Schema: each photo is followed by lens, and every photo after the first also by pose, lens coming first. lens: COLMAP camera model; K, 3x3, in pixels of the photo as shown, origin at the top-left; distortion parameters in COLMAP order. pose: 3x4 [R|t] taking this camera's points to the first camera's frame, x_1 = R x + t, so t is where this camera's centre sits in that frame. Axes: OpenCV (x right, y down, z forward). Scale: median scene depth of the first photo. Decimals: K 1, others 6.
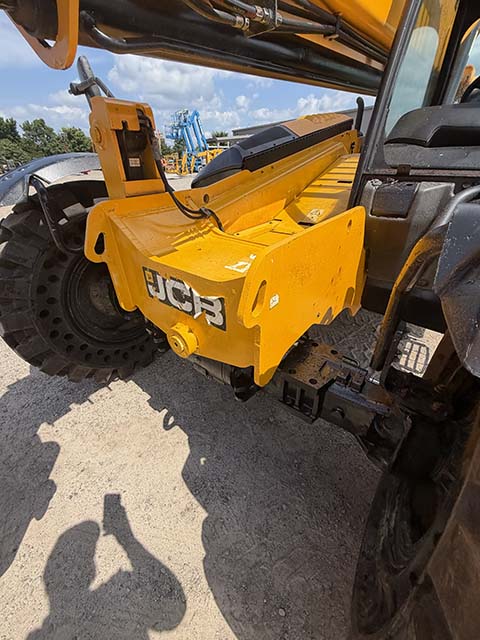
lens RADIAL K [[253.6, 0, 238.0], [0, 253.6, 317.9], [0, 0, 1]] dist [0.000011, -0.000118]
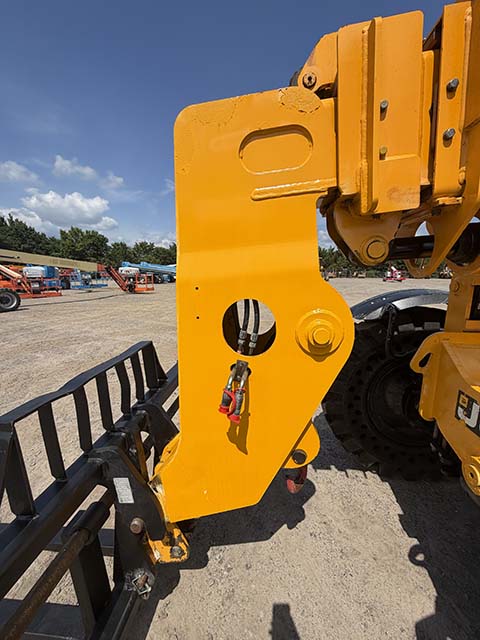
lens RADIAL K [[253.5, 0, 240.7], [0, 253.5, 317.2], [0, 0, 1]] dist [-0.002825, -0.000259]
pose [[0.511321, 0.172597, -0.841880, 0.013775], [-0.464586, 0.879654, -0.101828, 0.062569], [0.722988, 0.443192, 0.529972, -0.347751]]
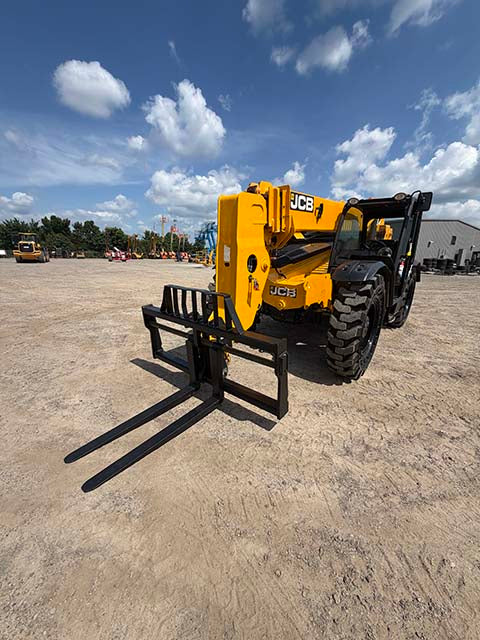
lens RADIAL K [[253.5, 0, 240.7], [0, 253.5, 317.2], [0, 0, 1]] dist [-0.002825, -0.000259]
pose [[0.999025, 0.043249, -0.008889, -0.579491], [-0.043856, 0.948673, -0.313204, 1.084519], [-0.005113, 0.313288, 0.949644, -1.814144]]
